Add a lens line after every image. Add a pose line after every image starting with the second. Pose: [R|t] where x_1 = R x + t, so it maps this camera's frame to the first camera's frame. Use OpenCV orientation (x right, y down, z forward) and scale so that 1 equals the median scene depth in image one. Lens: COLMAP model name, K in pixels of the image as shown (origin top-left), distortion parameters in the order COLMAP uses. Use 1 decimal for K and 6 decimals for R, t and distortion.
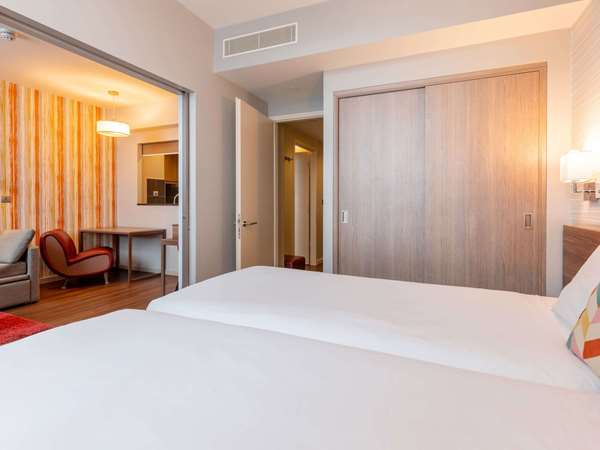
lens RADIAL K [[302.9, 0, 324.7], [0, 302.9, 204.9], [0, 0, 1]] dist [-0.000342, -0.000876]
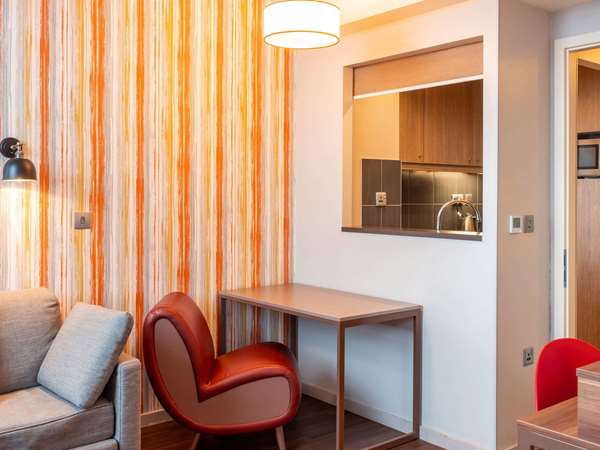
lens RADIAL K [[629.8, 0, 300.5], [0, 629.8, 194.5], [0, 0, 1]] dist [-0.003652, -0.003969]
pose [[0.869476, 0.002354, -0.493970, -0.315041], [-0.006368, 0.999959, -0.006444, -0.043702], [0.493934, 0.008749, 0.869455, 0.339410]]
